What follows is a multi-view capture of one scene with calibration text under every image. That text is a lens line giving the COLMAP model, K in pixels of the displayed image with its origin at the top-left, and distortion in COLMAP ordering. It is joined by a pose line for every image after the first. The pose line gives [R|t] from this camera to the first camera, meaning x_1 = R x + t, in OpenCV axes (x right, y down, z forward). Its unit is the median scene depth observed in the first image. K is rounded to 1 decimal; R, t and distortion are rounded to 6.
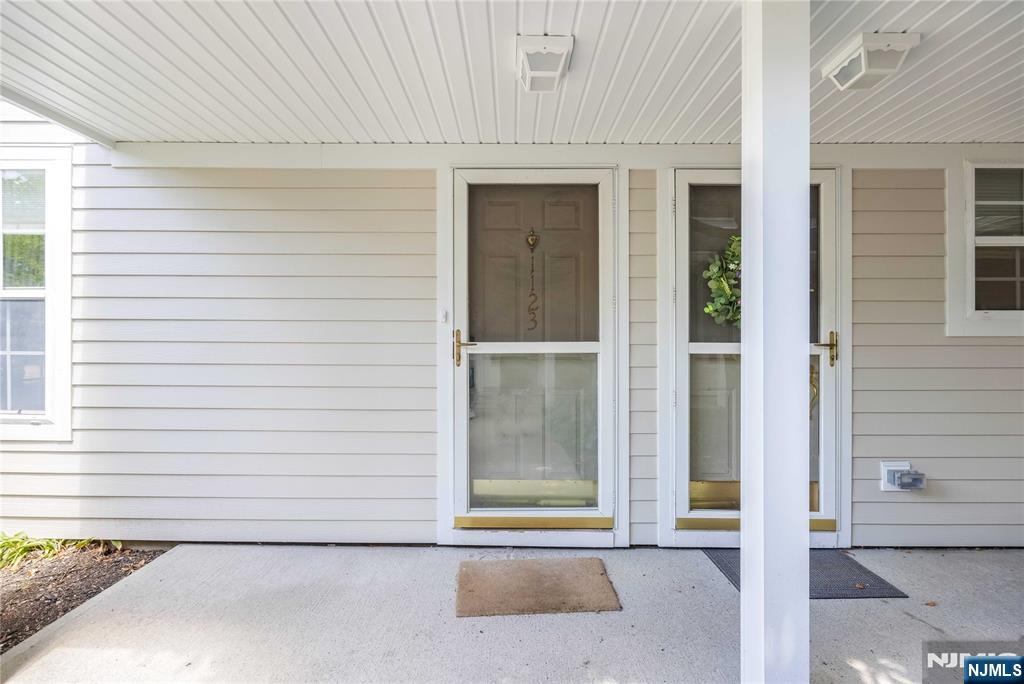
lens RADIAL K [[420.4, 0, 513.4], [0, 420.4, 332.3], [0, 0, 1]] dist [-0.007722, 0.000323]
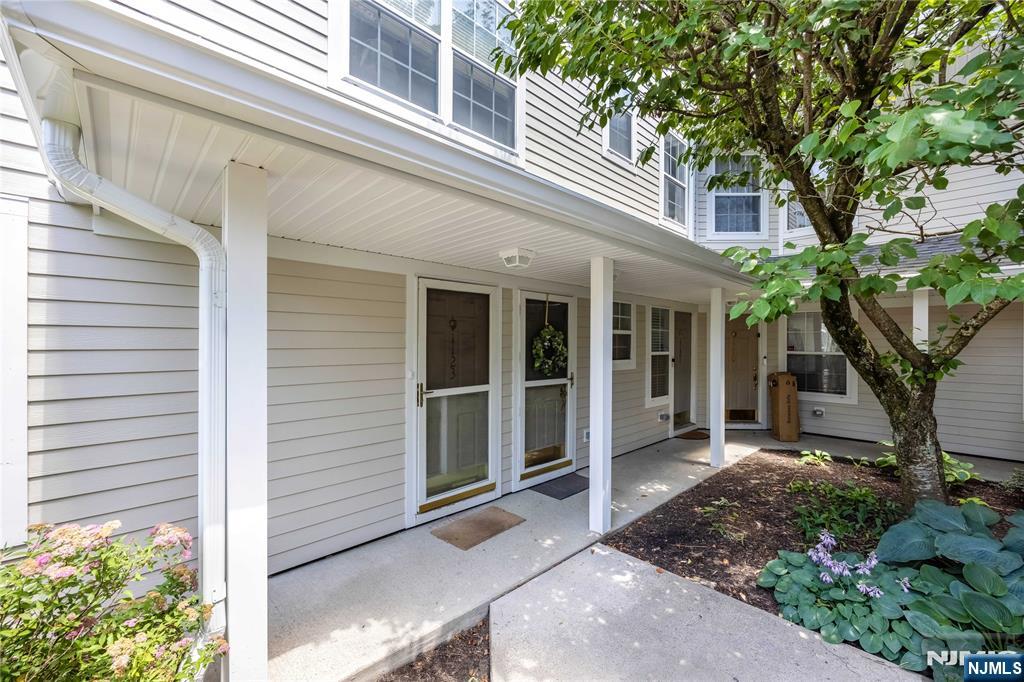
lens RADIAL K [[420.4, 0, 506.7], [0, 420.4, 344.5], [0, 0, 1]] dist [-0.007722, 0.000323]
pose [[0.717230, -0.008142, 0.696789, -0.963998], [0.004097, 0.999964, 0.007467, -0.155185], [-0.696825, -0.002501, 0.717237, -0.308411]]
